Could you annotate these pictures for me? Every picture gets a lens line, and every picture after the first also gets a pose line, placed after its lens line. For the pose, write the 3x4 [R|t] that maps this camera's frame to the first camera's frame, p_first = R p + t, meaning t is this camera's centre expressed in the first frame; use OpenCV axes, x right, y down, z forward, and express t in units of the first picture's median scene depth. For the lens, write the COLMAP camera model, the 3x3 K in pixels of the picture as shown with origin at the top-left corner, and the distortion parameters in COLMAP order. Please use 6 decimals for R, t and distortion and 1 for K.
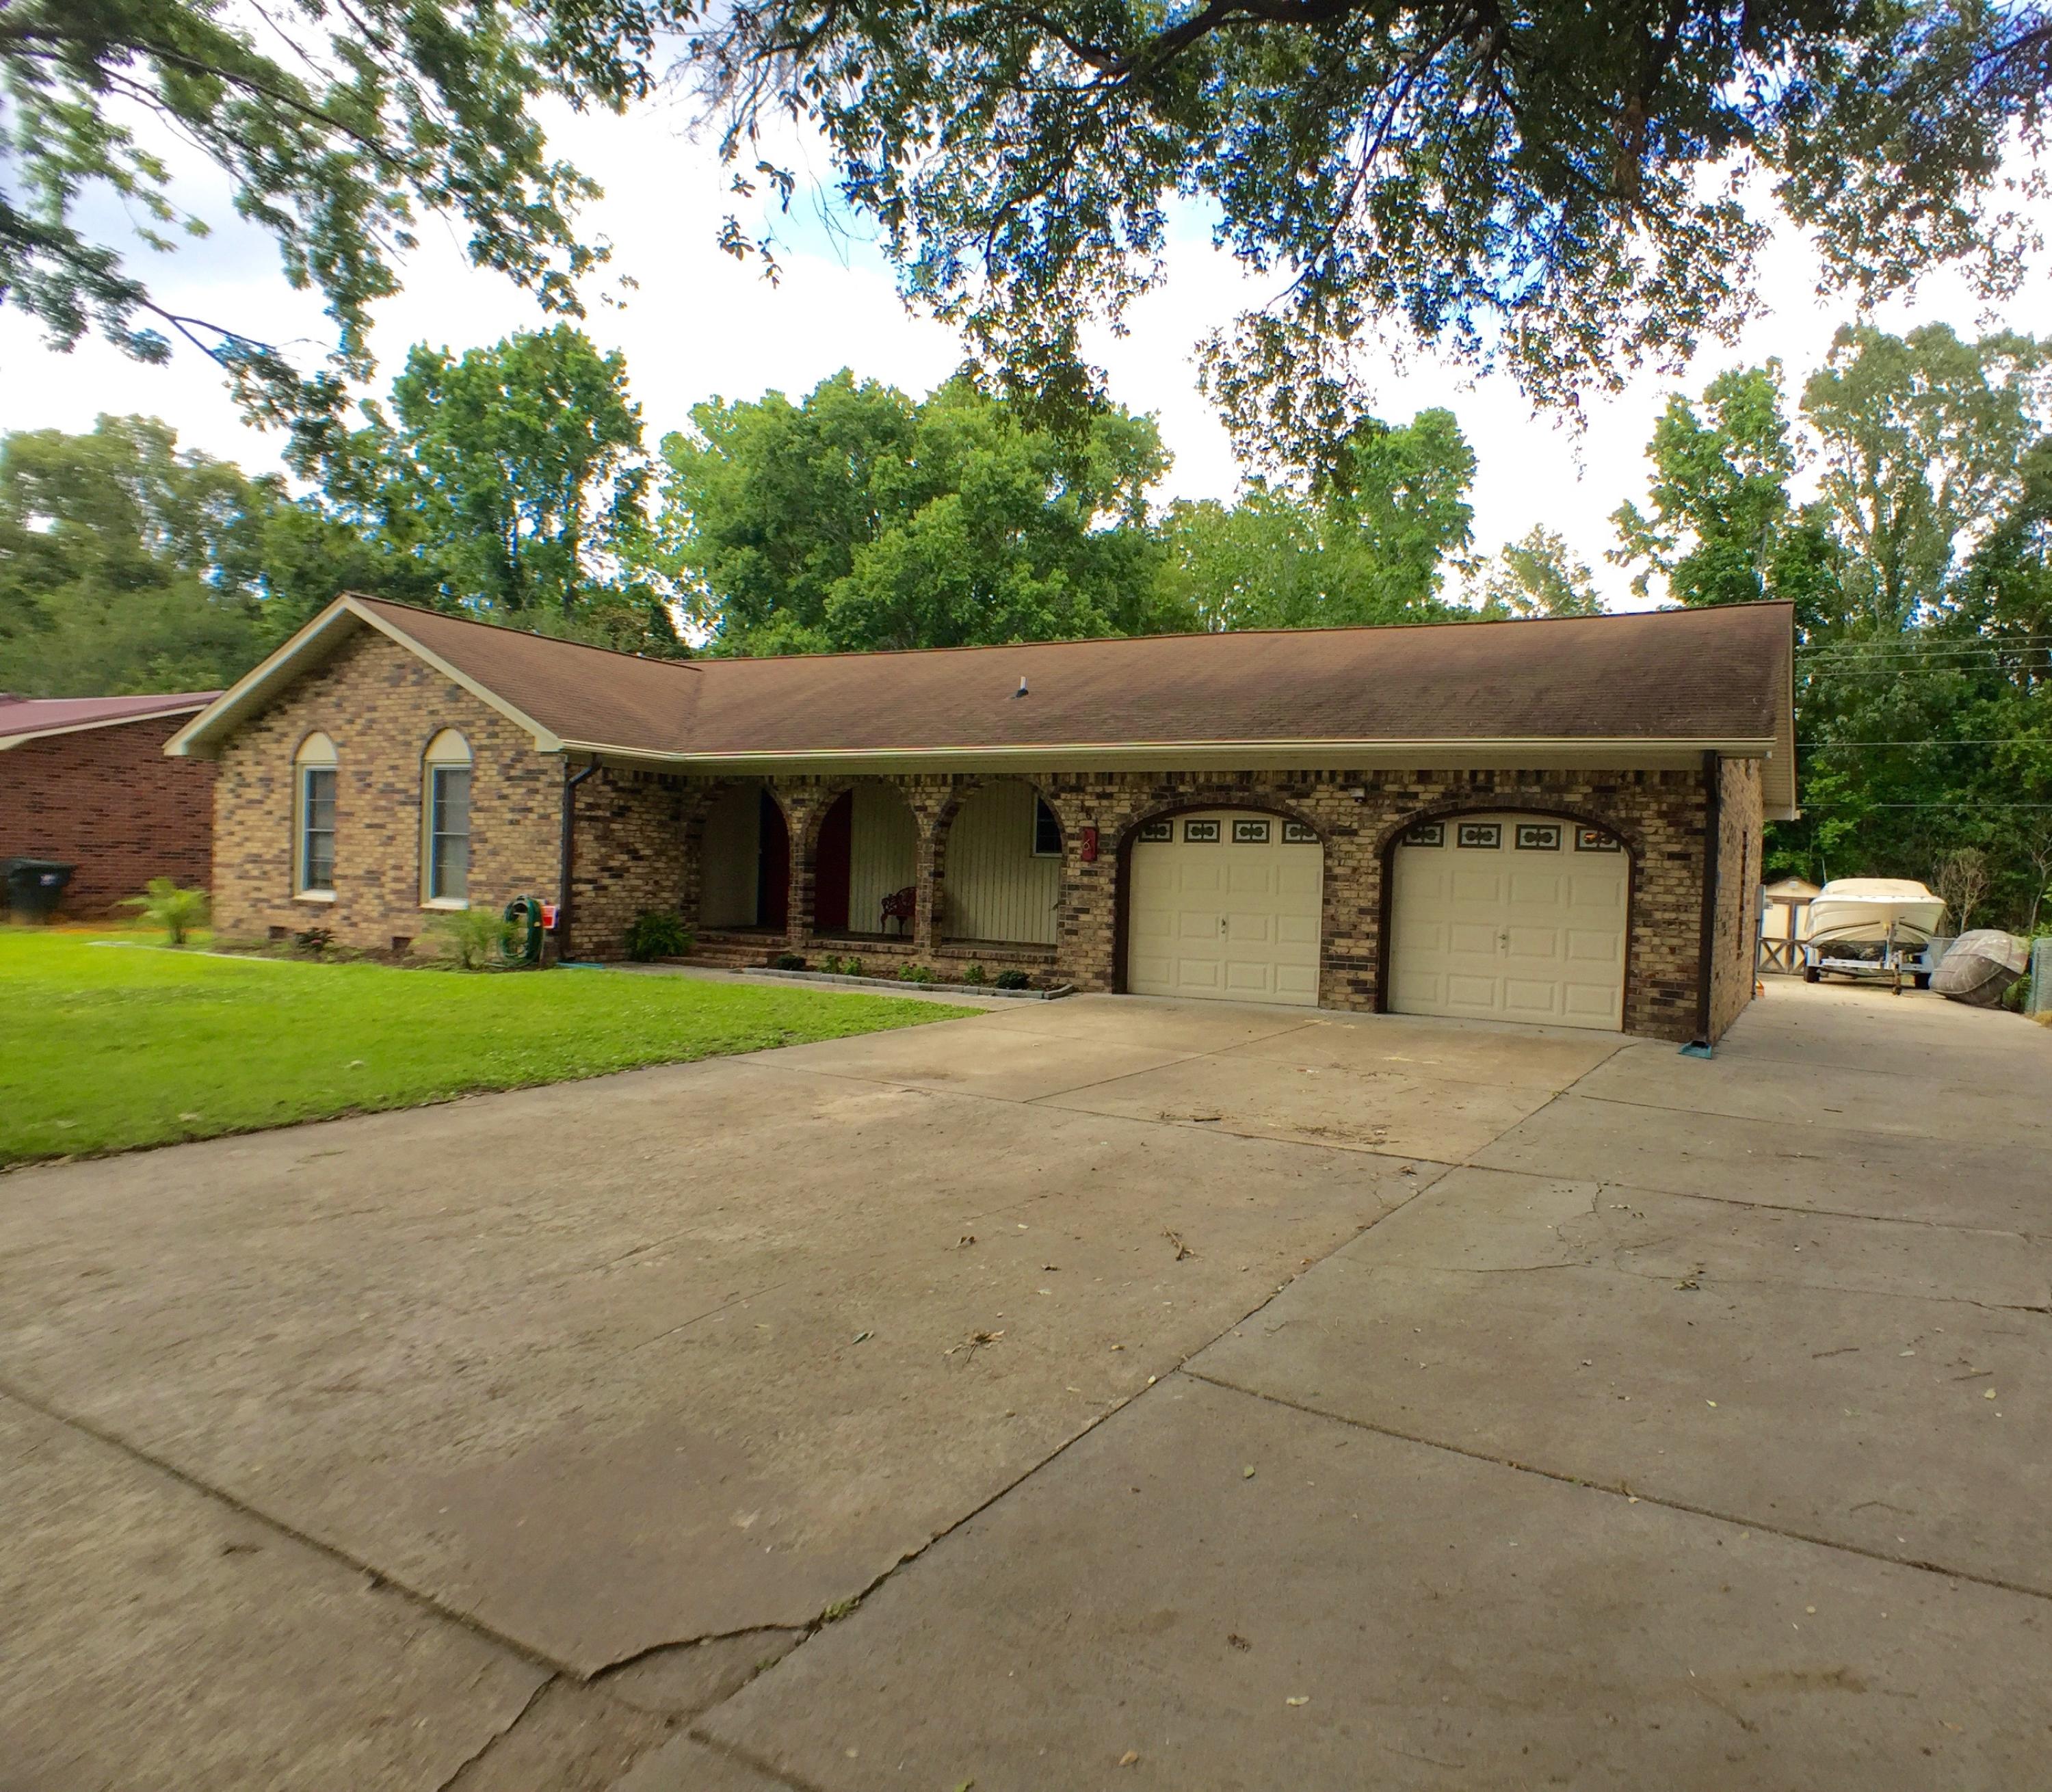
lens RADIAL K [[1863.8, 0, 1026.0], [0, 1863.8, 896.0], [0, 0, 1]] dist [-0.000447, 0.001050]
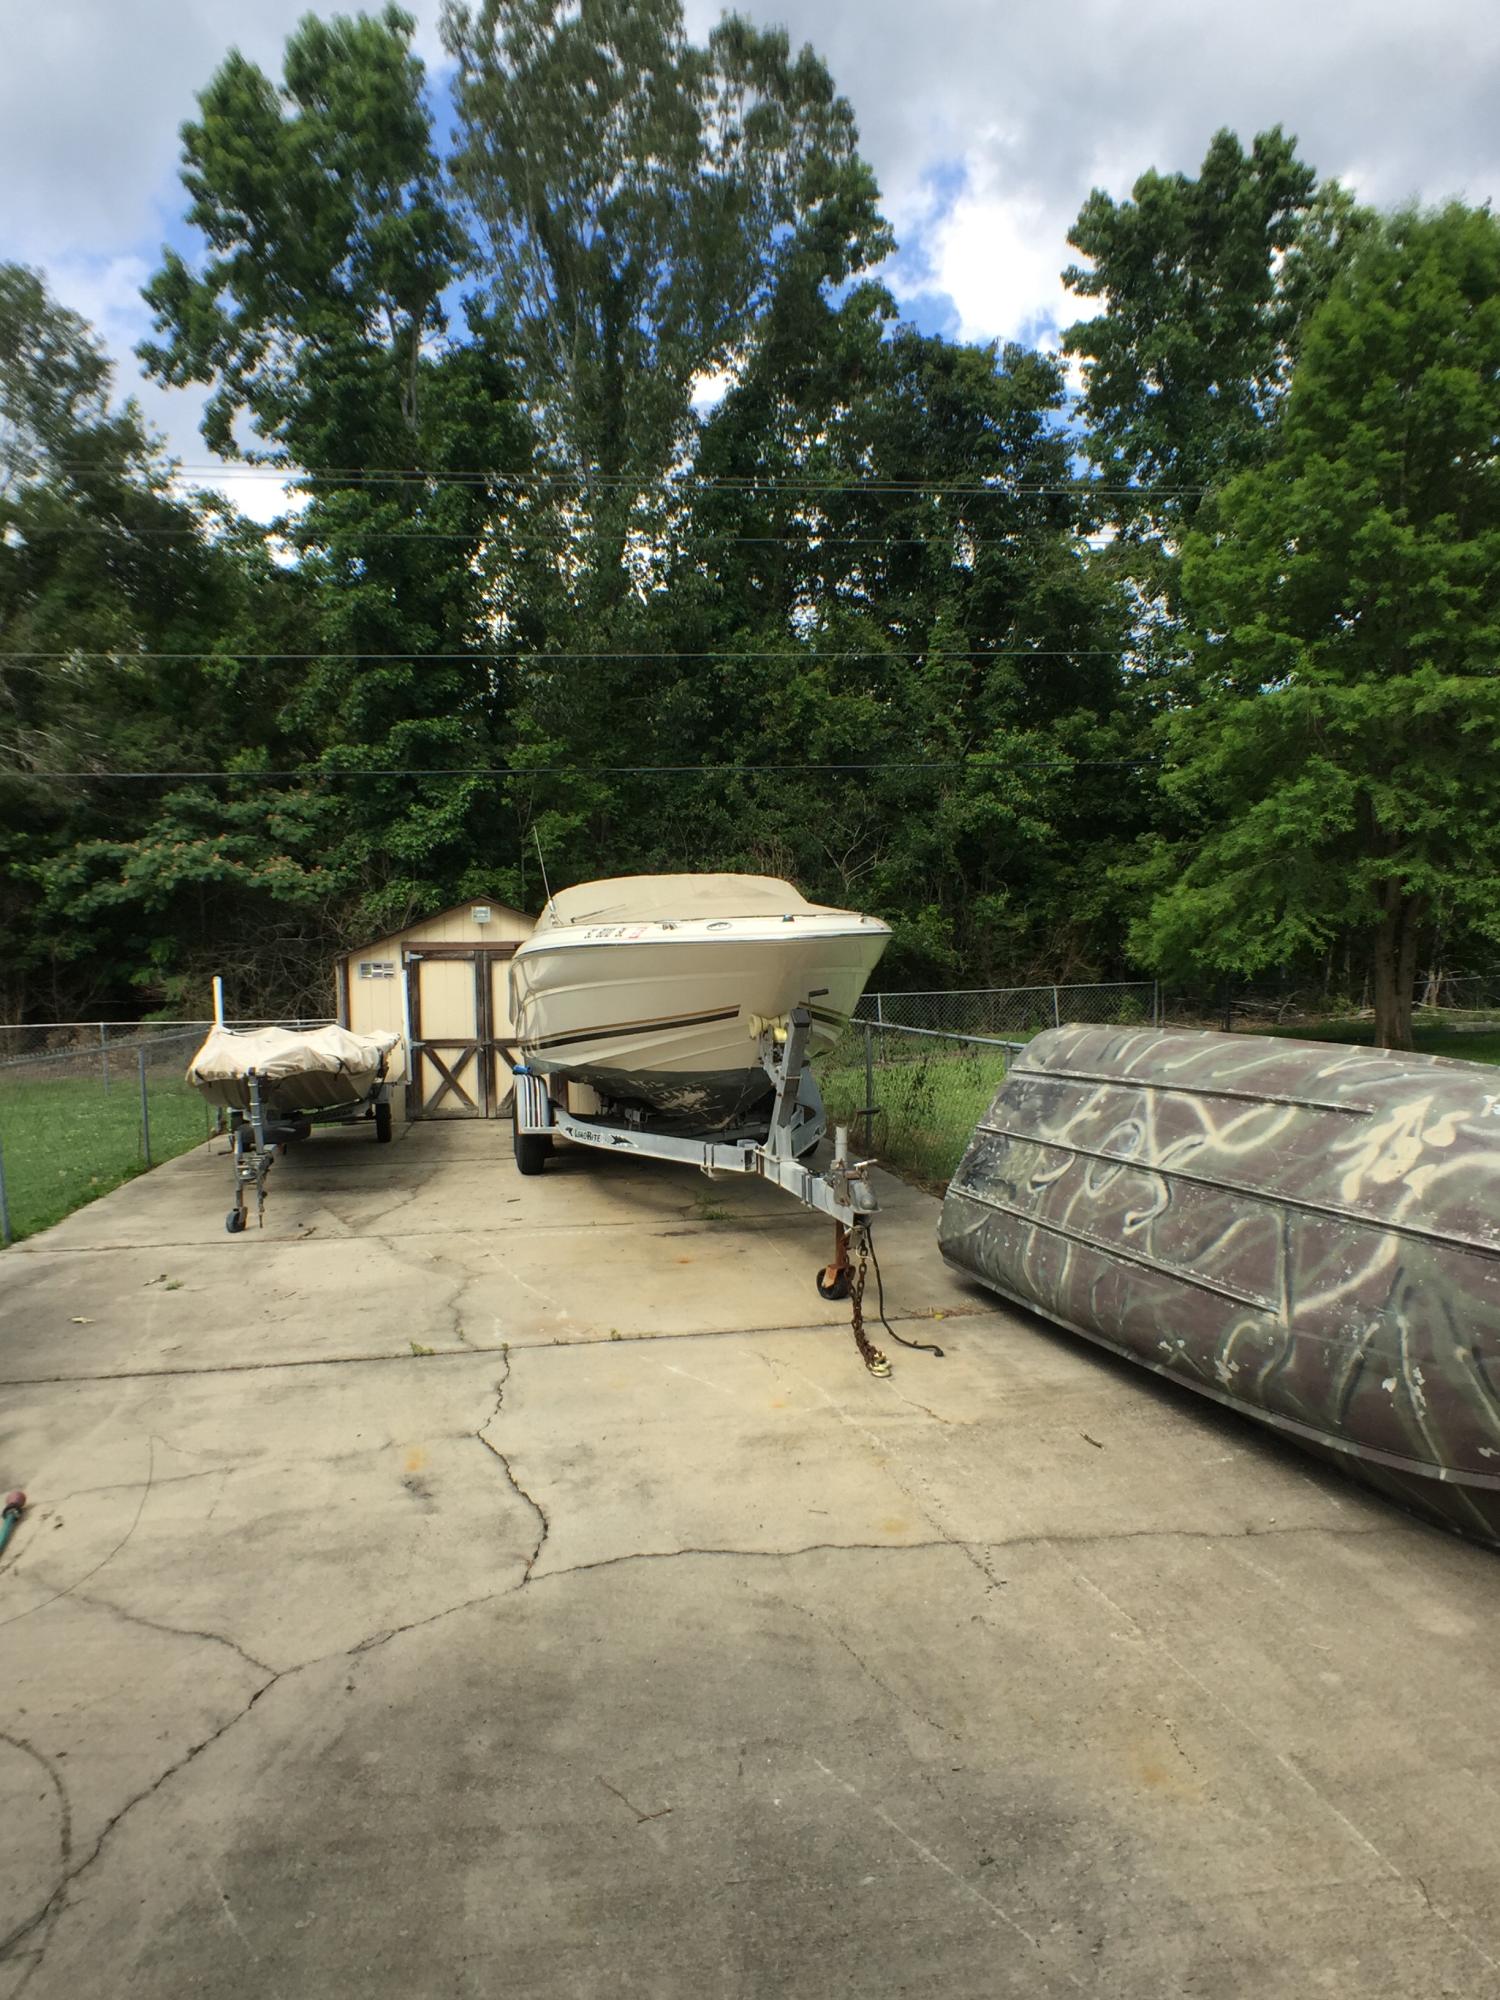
lens RADIAL K [[1870.3, 0, 750.0], [0, 1870.3, 1000.0], [0, 0, 1]] dist [-0.003113, -0.002098]
pose [[0.868944, -0.078176, 0.488697, 0.248264], [0.068788, 0.996939, 0.037167, 0.001581], [-0.490107, 0.001320, 0.871661, 0.580713]]
